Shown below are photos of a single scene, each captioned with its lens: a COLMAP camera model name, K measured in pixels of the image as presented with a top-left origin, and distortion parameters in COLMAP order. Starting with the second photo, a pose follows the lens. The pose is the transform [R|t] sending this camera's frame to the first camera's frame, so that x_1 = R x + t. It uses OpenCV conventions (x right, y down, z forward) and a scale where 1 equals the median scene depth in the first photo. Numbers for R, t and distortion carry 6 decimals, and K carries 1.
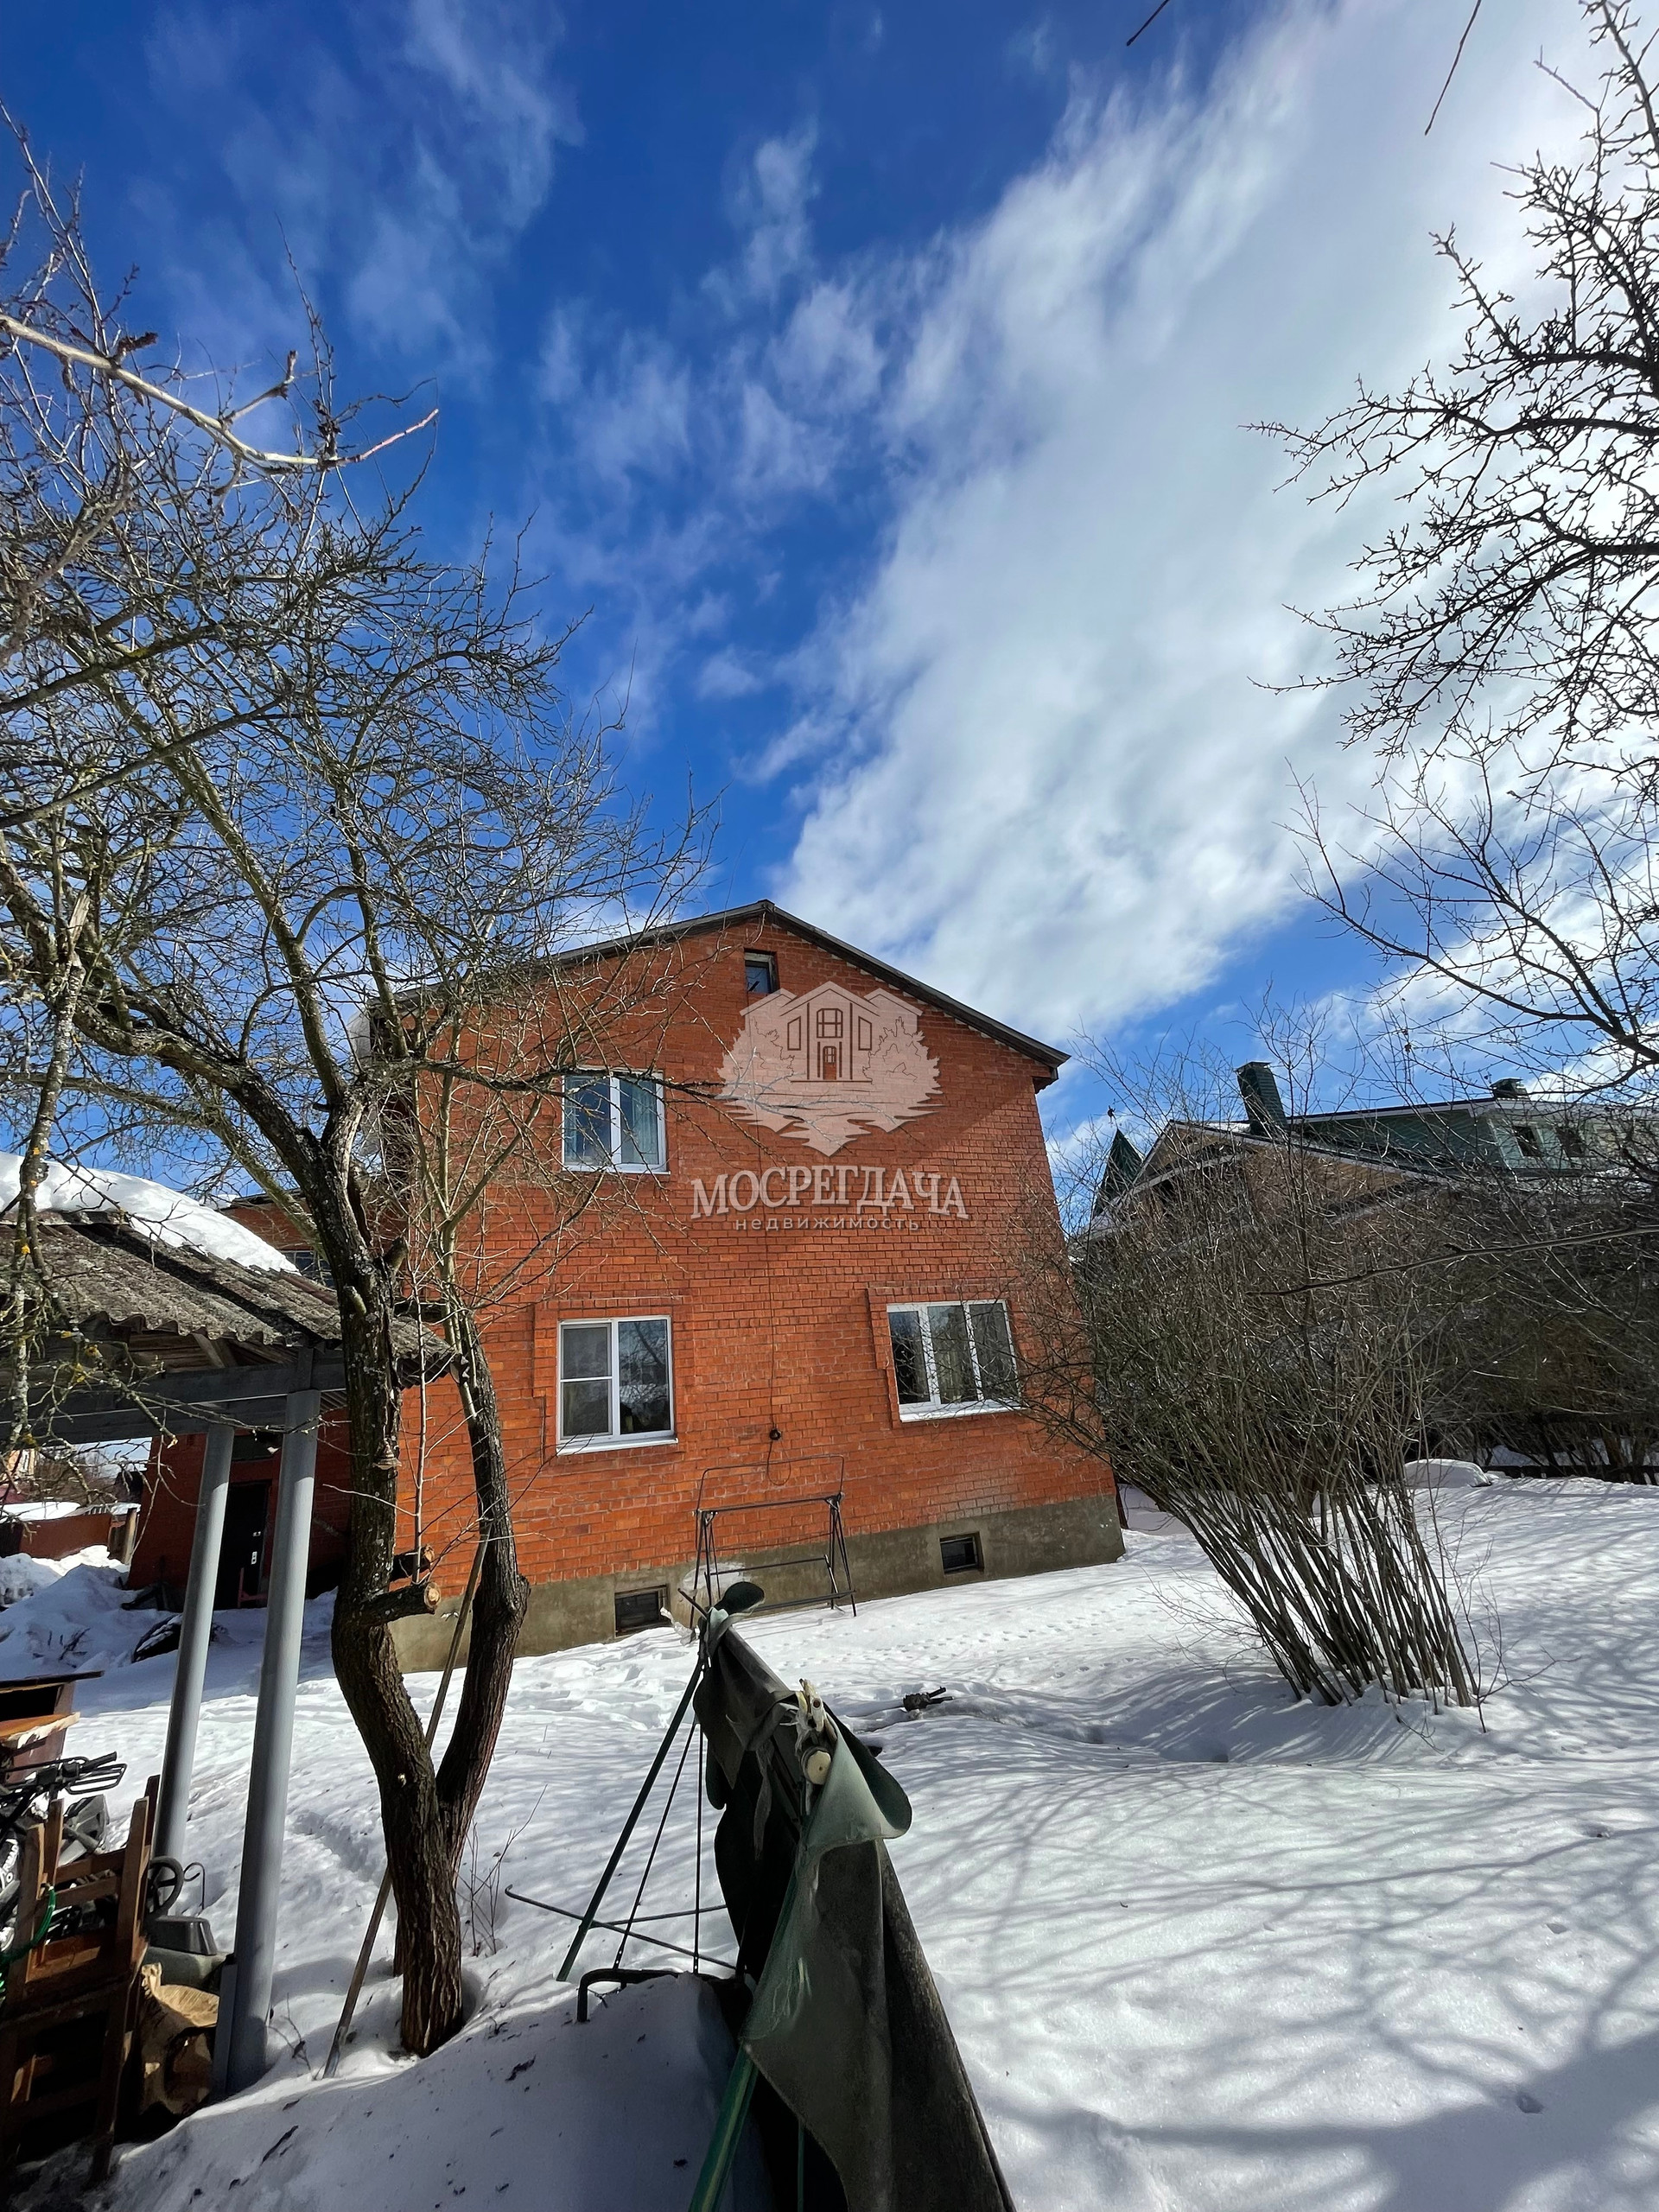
lens RADIAL K [[899.9, 0, 830.5], [0, 899.9, 1109.1], [0, 0, 1]] dist [0.000437, -0.000133]
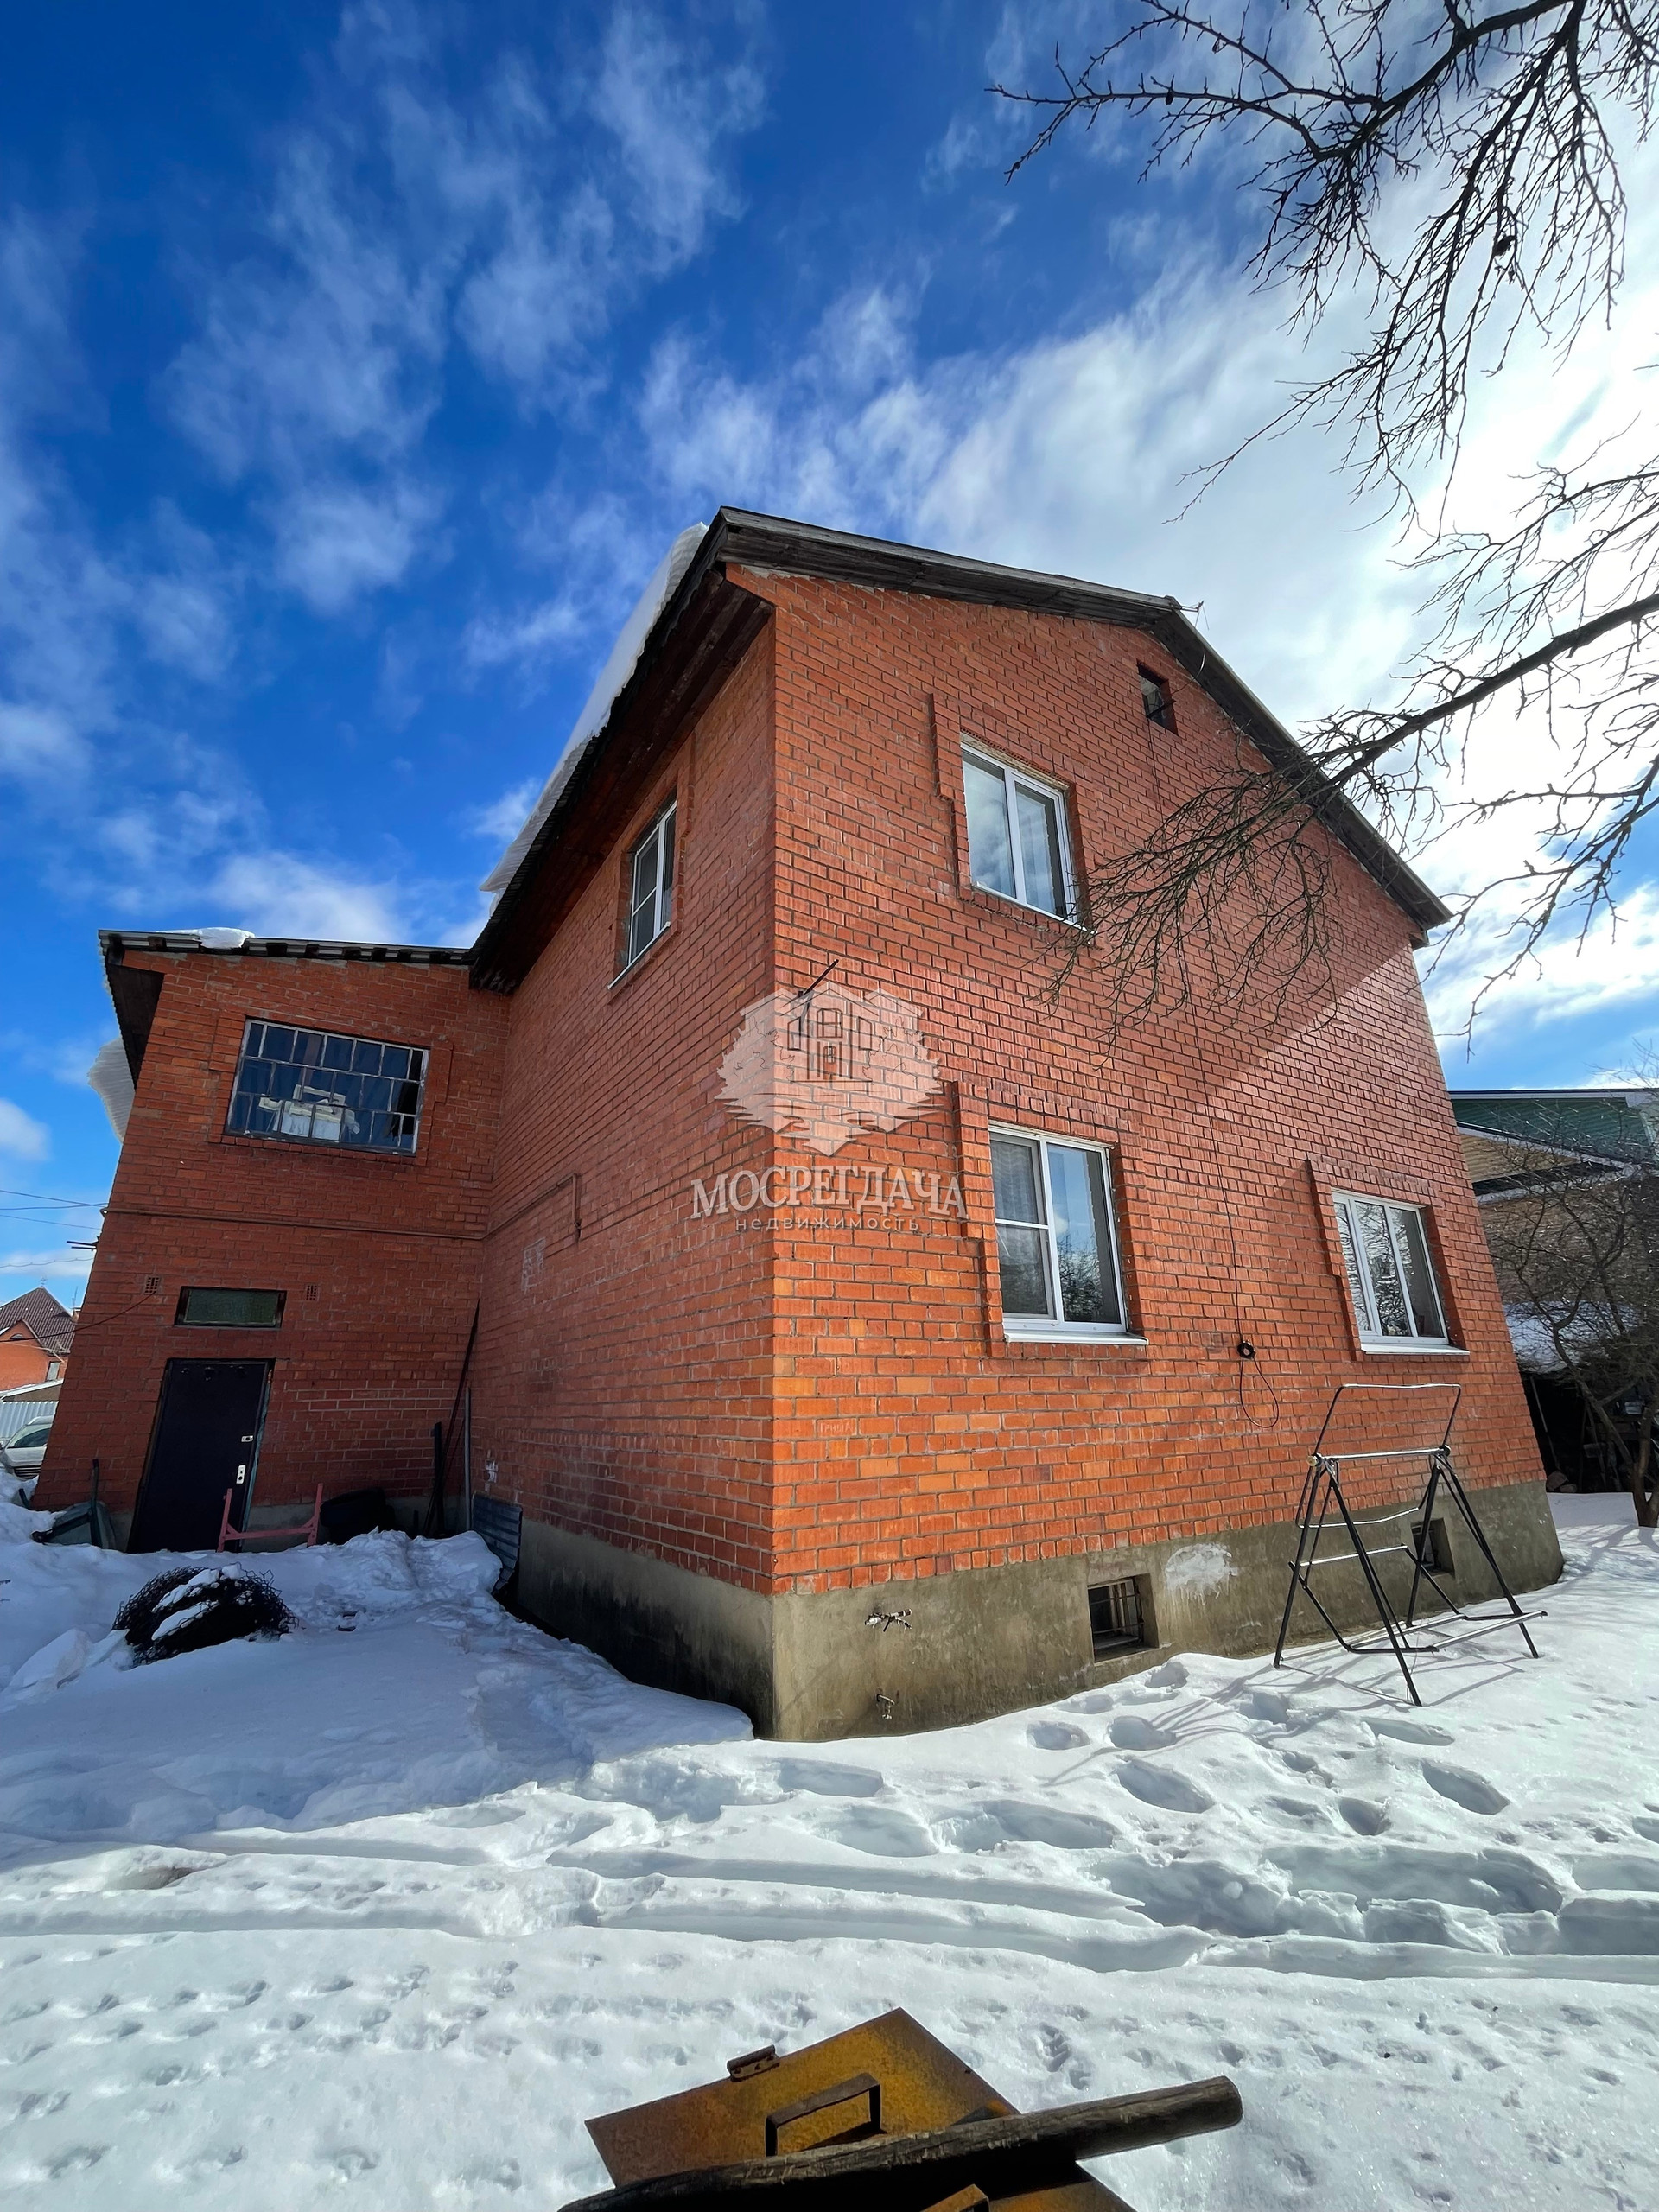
lens RADIAL K [[899.9, 0, 826.0], [0, 899.9, 1104.8], [0, 0, 1]] dist [0.000437, -0.000133]
pose [[0.980723, 0.136489, 0.139833, -0.489785], [-0.140283, 0.989955, 0.017597, 0.230506], [-0.136027, -0.036874, 0.990019, 0.434659]]
